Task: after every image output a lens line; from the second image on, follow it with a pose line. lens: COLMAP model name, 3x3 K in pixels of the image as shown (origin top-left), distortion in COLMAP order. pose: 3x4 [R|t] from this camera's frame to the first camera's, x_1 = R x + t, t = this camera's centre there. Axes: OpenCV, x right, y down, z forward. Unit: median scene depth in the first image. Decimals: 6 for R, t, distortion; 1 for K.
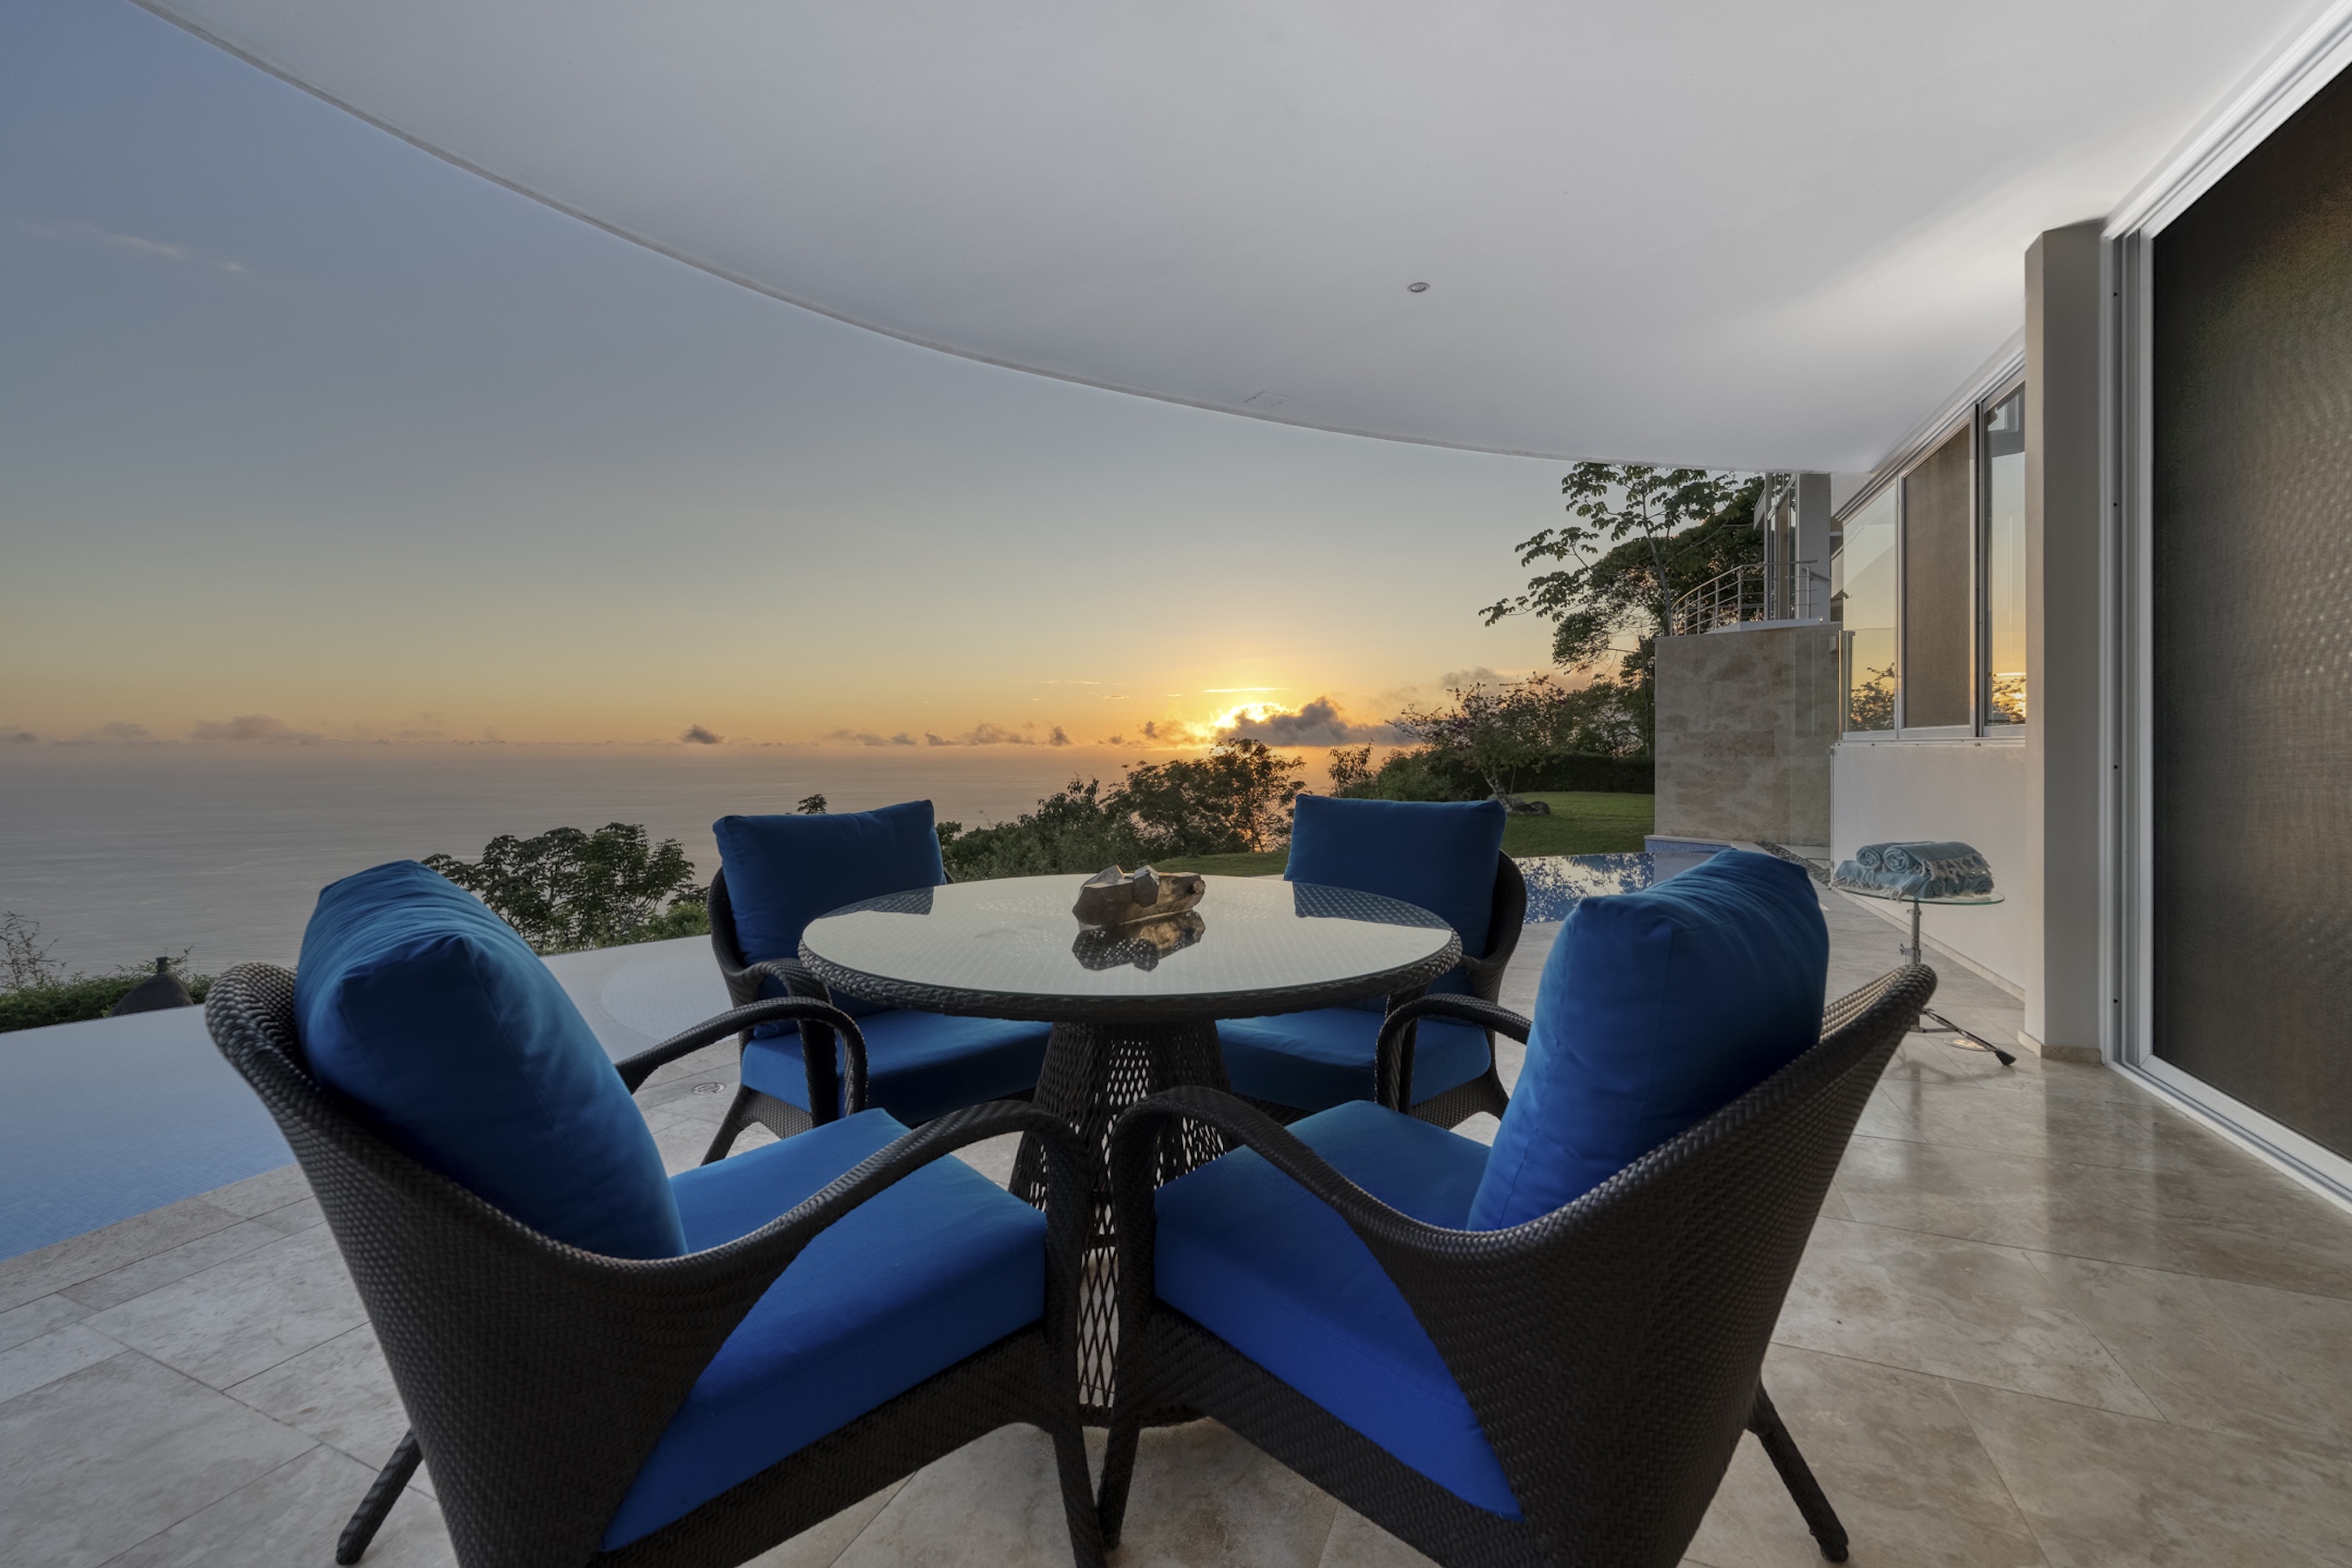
lens RADIAL K [[978.7, 0, 1175.3], [0, 978.7, 758.9], [0, 0, 1]] dist [-0.001791, -0.000146]
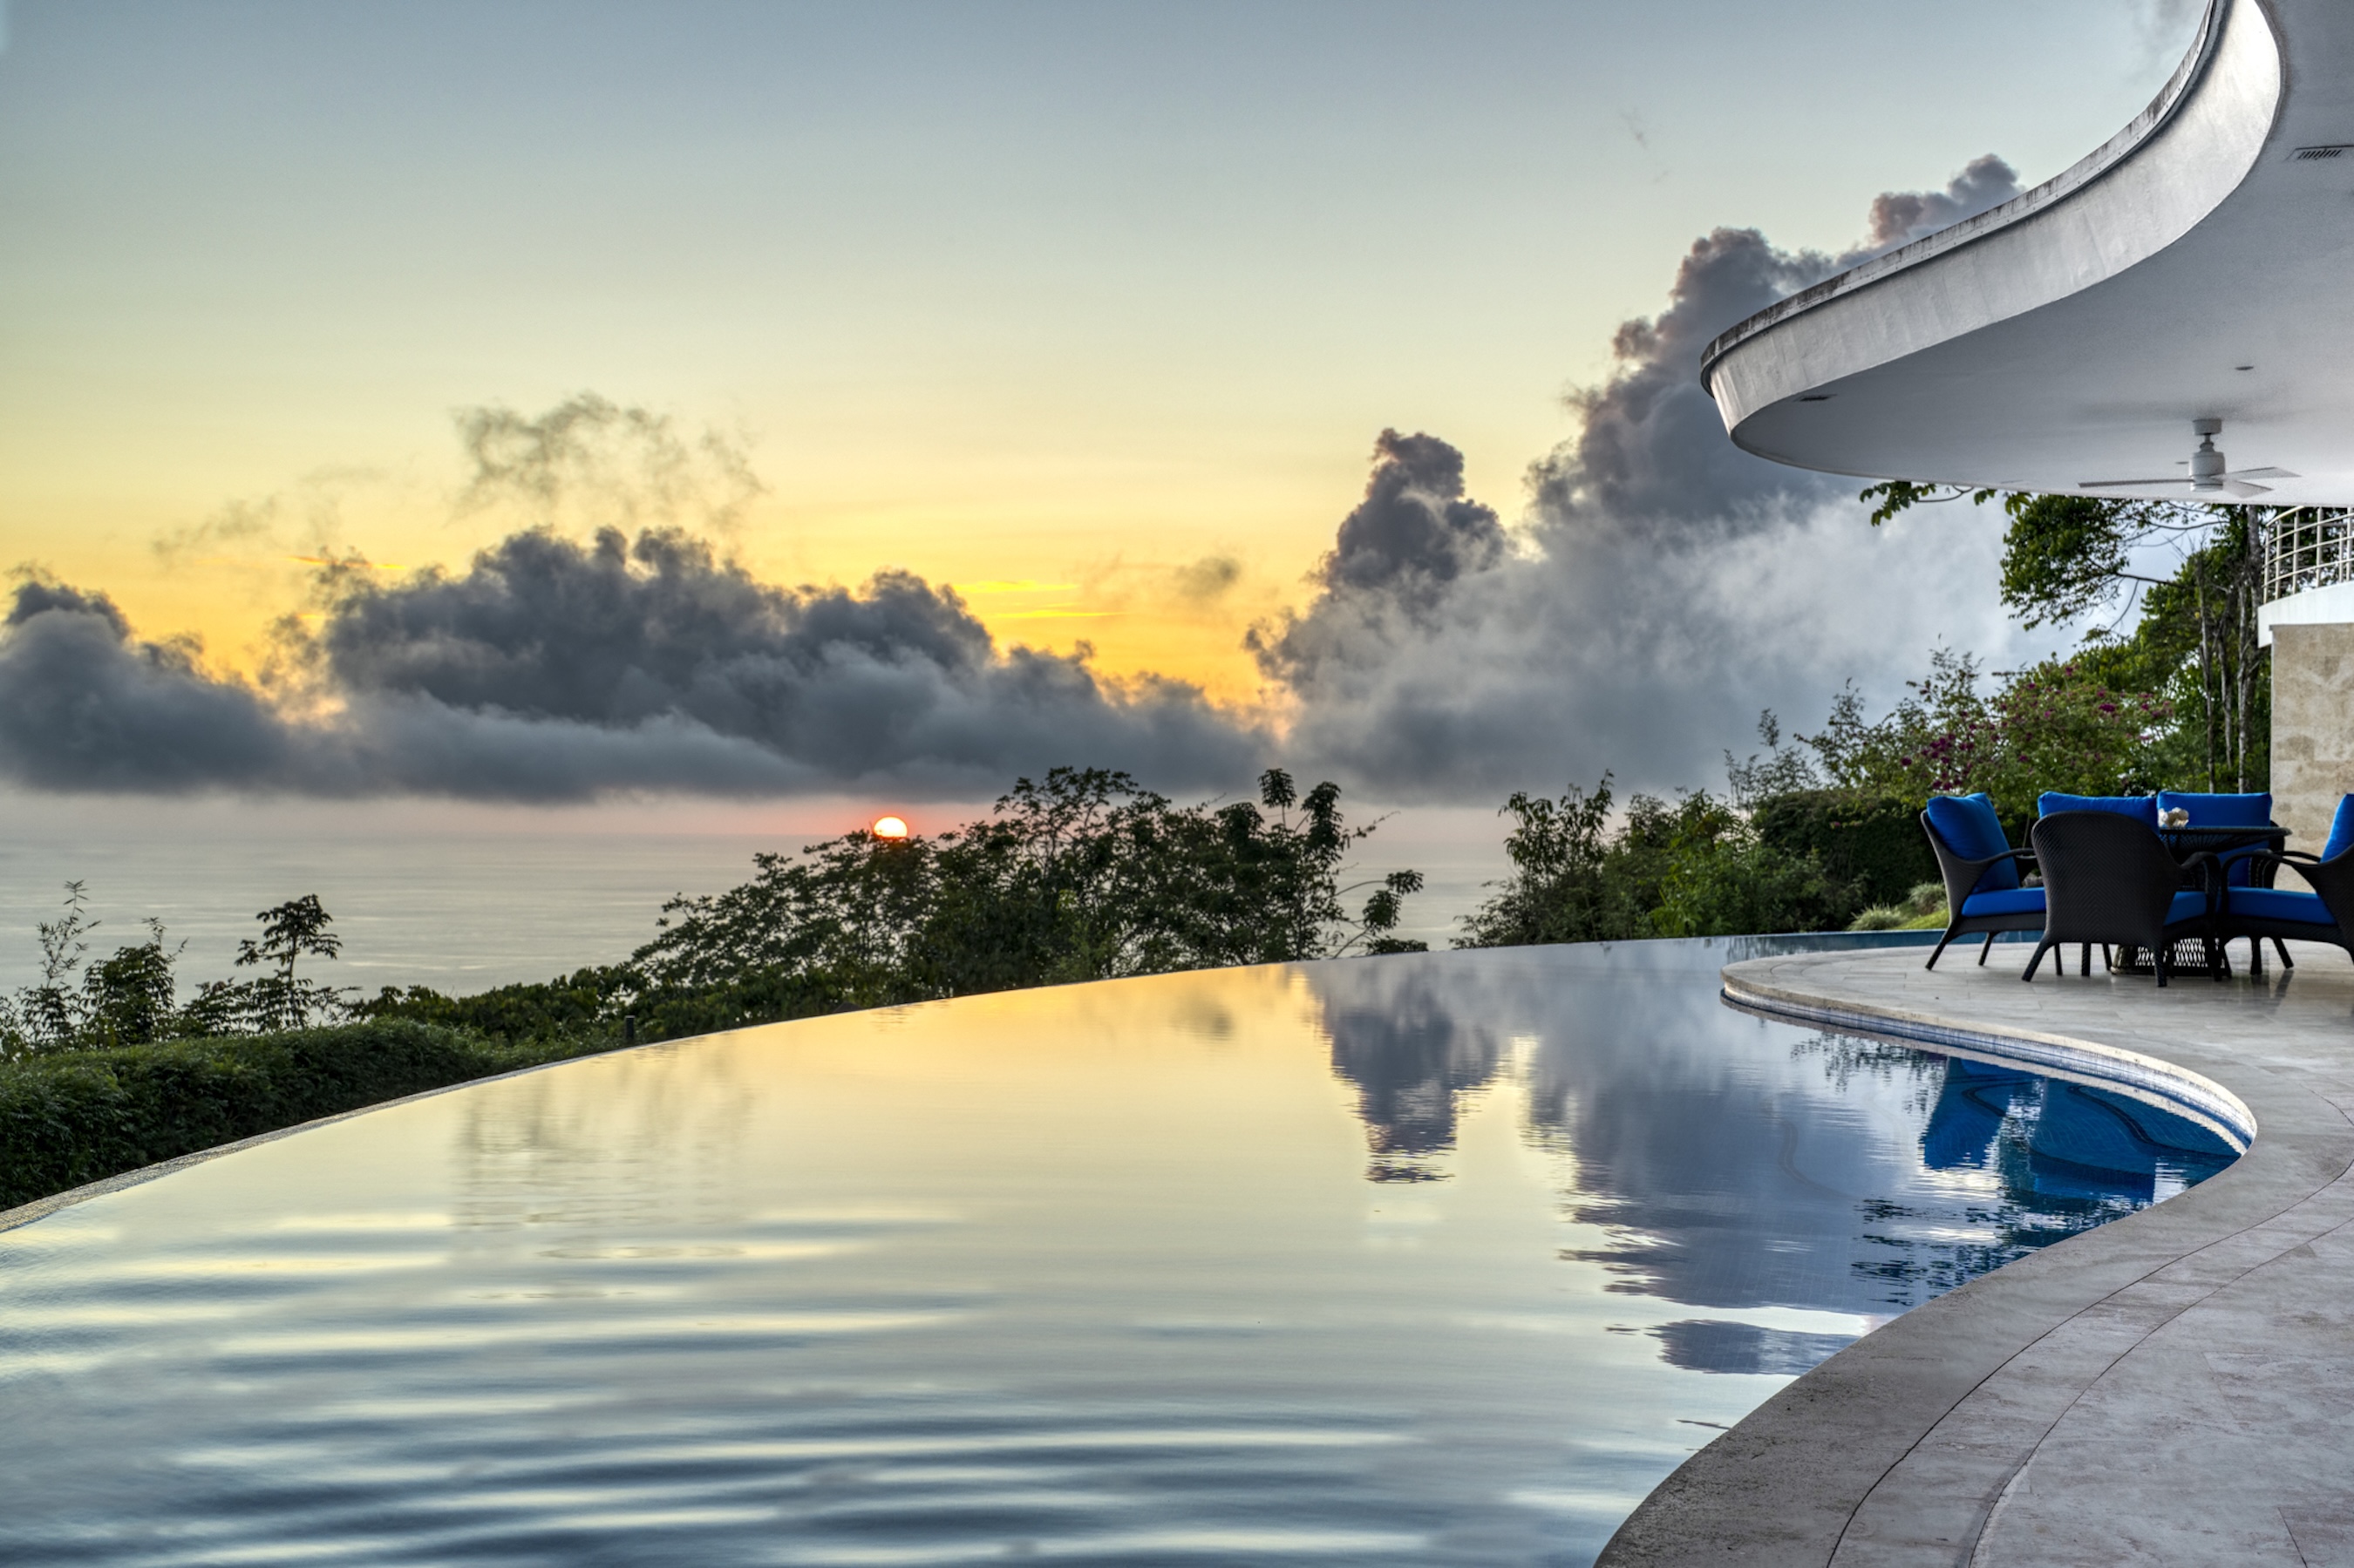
lens RADIAL K [[3388.9, 0, 1177.2], [0, 3388.9, 788.8], [0, 0, 1]] dist [0.002368, 0.000000]
pose [[0.984132, 0.005672, 0.177346, -0.269636], [-0.002884, 0.999868, -0.015975, 0.012850], [-0.177413, 0.015210, 0.984019, -0.473832]]
